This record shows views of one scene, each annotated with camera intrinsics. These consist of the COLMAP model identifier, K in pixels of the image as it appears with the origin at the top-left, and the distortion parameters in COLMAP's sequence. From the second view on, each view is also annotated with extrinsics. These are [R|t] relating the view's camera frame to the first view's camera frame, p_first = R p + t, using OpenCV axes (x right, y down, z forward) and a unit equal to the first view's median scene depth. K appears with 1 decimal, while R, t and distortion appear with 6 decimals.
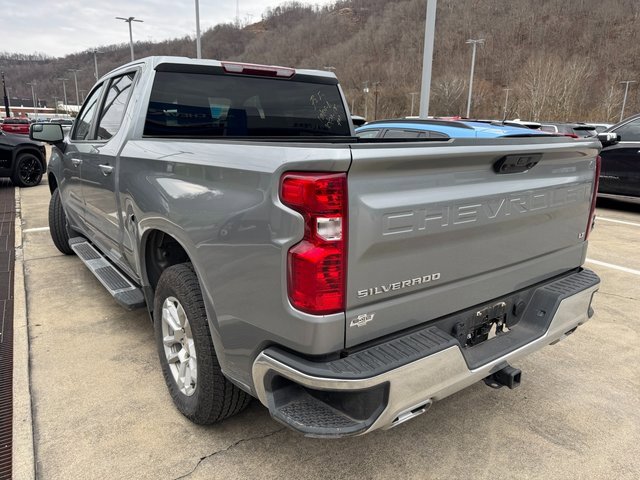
lens RADIAL K [[455.2, 0, 319.7], [0, 455.2, 242.9], [0, 0, 1]] dist [0.025493, -0.011109]
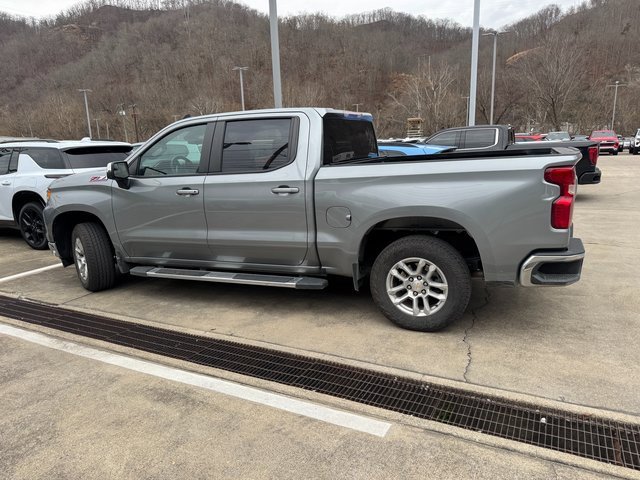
lens RADIAL K [[455.2, 0, 317.9], [0, 455.2, 242.4], [0, 0, 1]] dist [0.025493, -0.011109]
pose [[0.872136, -0.153301, 0.464627, -1.578980], [0.173268, 0.984875, -0.000280, 0.008942], [-0.457556, 0.080749, 0.885507, -0.335754]]
